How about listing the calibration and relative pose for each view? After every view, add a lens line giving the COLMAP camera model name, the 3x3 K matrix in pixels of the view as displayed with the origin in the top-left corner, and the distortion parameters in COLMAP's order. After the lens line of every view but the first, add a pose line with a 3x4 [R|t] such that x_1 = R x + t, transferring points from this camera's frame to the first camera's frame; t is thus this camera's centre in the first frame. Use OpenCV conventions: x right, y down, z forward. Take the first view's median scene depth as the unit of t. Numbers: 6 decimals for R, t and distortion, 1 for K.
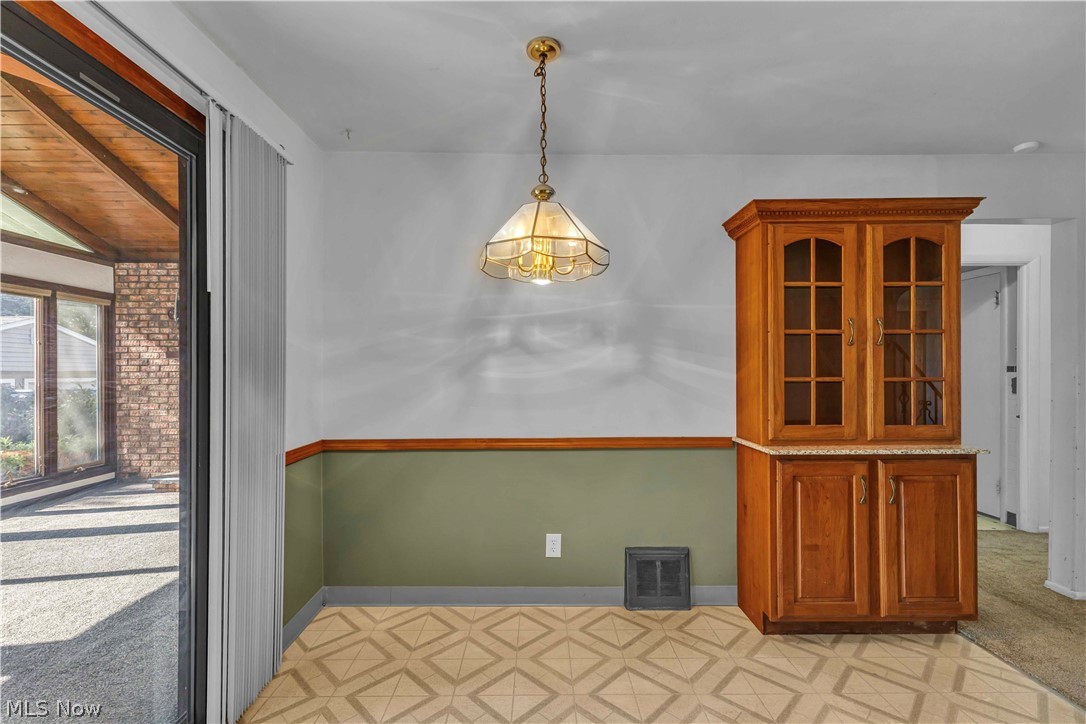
lens RADIAL K [[461.5, 0, 542.8], [0, 461.5, 364.2], [0, 0, 1]] dist [0.002686, 0.000052]
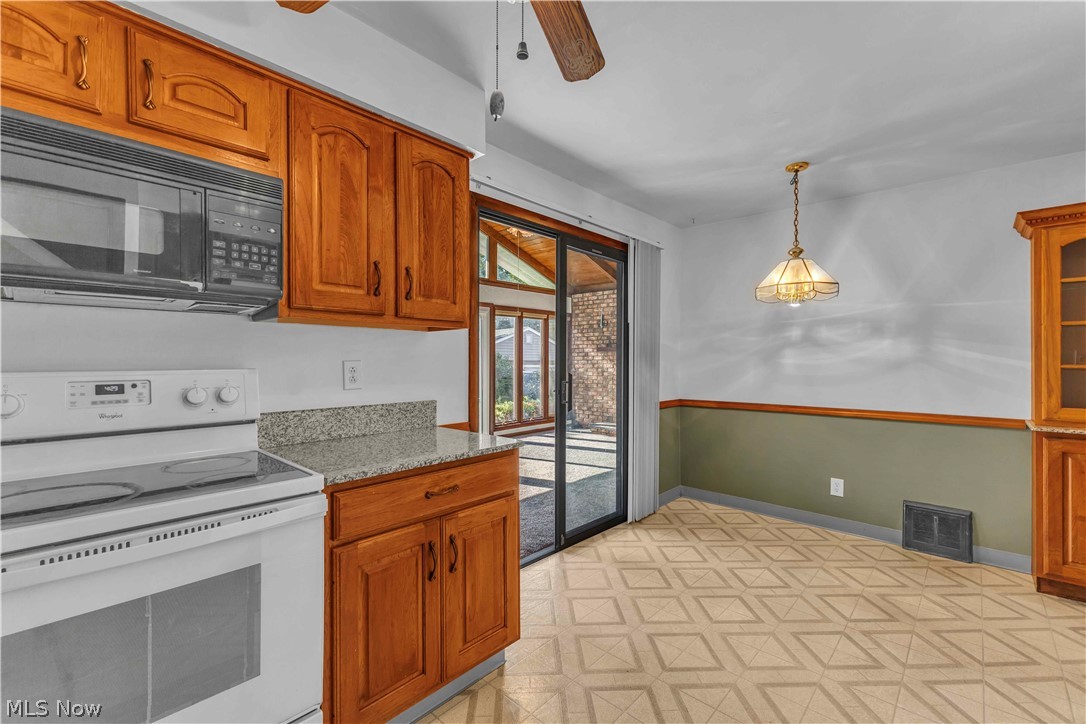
lens RADIAL K [[461.5, 0, 542.8], [0, 461.5, 364.2], [0, 0, 1]] dist [0.002686, 0.000052]
pose [[0.716713, 0.011030, -0.697281, 0.355447], [0.001599, 0.999846, 0.017461, 0.005420], [0.697367, -0.013630, 0.716585, -0.588625]]
